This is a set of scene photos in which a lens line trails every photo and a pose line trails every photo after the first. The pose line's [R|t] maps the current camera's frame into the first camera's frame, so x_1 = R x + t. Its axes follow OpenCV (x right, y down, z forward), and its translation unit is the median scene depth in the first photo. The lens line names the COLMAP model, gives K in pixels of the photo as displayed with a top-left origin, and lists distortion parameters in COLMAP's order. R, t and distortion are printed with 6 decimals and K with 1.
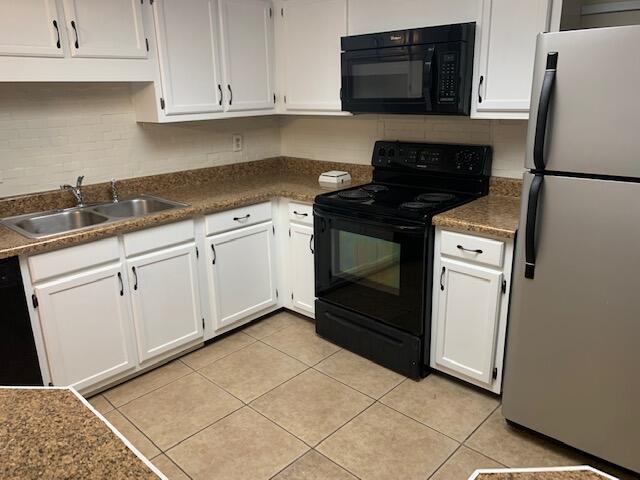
lens RADIAL K [[482.5, 0, 314.8], [0, 482.5, 237.6], [0, 0, 1]] dist [0.014670, -0.004174]
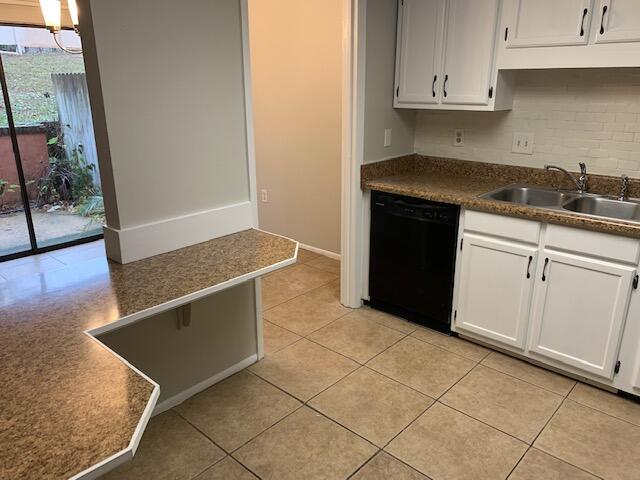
lens RADIAL K [[482.5, 0, 323.1], [0, 482.5, 241.8], [0, 0, 1]] dist [0.014670, -0.004174]
pose [[0.028188, 0.334460, -0.941988, 0.552555], [-0.287390, 0.905287, 0.312829, -0.153002], [0.957399, 0.261900, 0.121639, 0.446059]]
